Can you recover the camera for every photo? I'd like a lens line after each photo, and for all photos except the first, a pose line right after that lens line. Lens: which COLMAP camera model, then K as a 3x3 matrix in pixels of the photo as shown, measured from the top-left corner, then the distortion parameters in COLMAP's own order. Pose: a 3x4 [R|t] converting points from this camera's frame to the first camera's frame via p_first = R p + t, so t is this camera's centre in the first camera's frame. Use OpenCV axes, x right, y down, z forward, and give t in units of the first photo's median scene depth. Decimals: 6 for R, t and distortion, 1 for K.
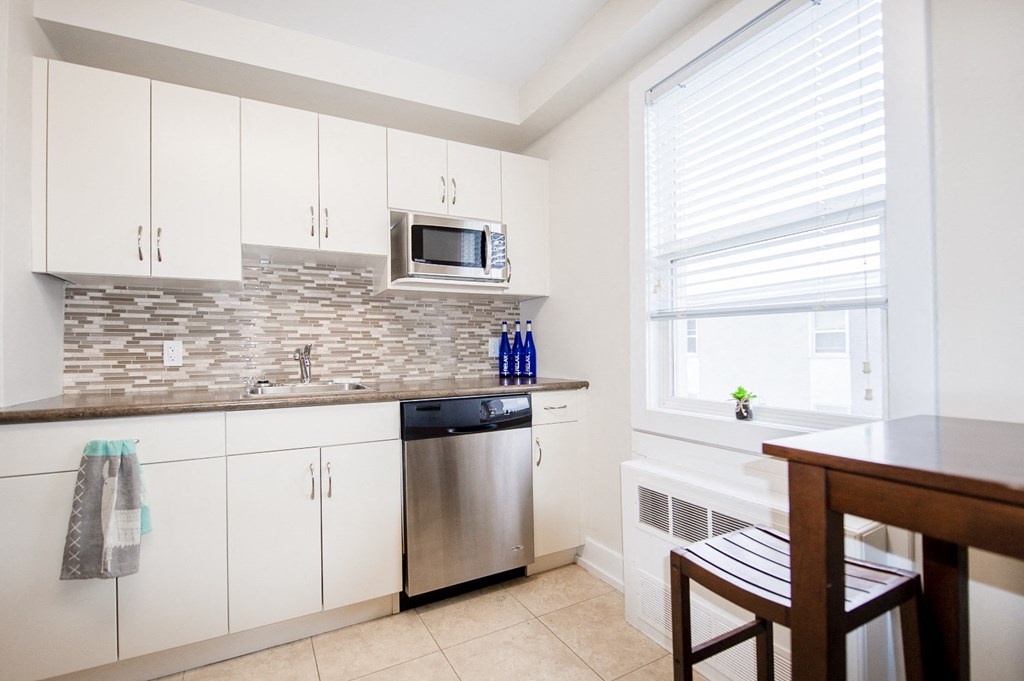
lens RADIAL K [[455.3, 0, 479.2], [0, 455.3, 347.5], [0, 0, 1]] dist [-0.006762, -0.000596]
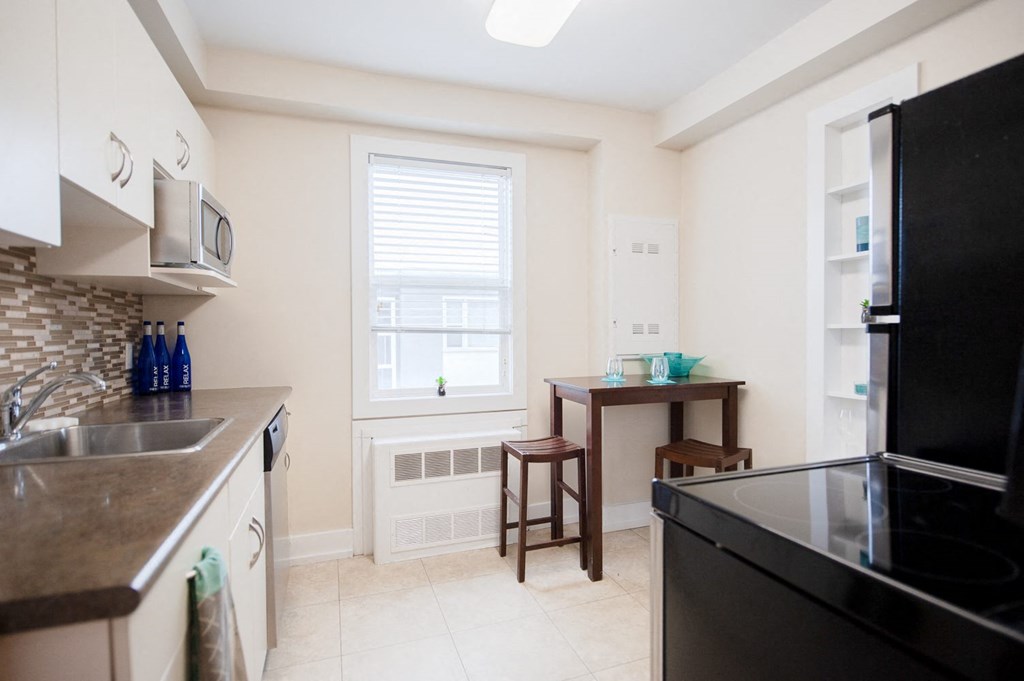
lens RADIAL K [[509.8, 0, 512.0], [0, 509.8, 340.5], [0, 0, 1]] dist [0.000287, -0.000007]
pose [[0.127292, -0.004312, 0.991856, -0.906826], [-0.004130, 0.999980, 0.004877, -0.040553], [-0.991857, -0.004718, 0.127271, 0.371663]]
